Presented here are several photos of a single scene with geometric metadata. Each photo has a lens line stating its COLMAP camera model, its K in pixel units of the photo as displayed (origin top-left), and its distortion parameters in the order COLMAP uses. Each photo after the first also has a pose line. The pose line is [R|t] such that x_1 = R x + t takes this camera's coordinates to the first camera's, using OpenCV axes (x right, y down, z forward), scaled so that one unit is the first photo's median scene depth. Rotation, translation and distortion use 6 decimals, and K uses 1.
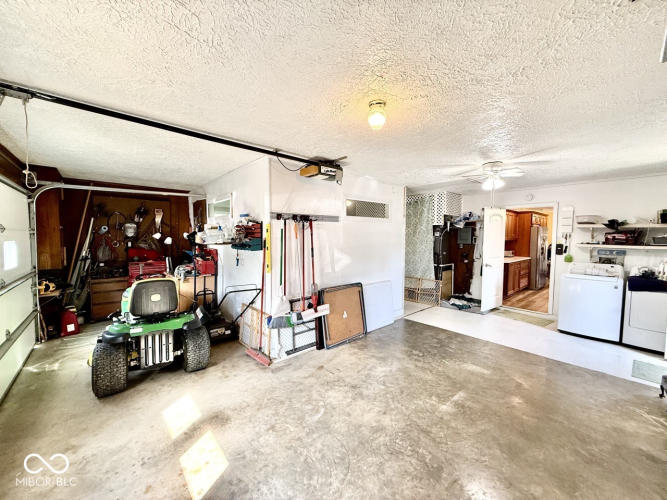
lens RADIAL K [[262.9, 0, 329.7], [0, 262.9, 251.4], [0, 0, 1]] dist [-0.000278, -0.000292]
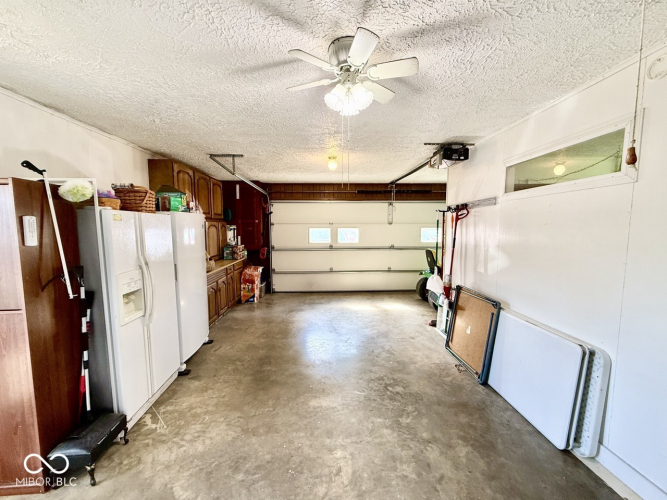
lens RADIAL K [[262.9, 0, 331.6], [0, 262.9, 249.0], [0, 0, 1]] dist [-0.000278, -0.000292]
pose [[-0.618632, 0.064724, -0.783011, 0.948484], [-0.045952, 0.991914, 0.118297, -0.064884], [0.784336, 0.109163, -0.610655, 1.220991]]
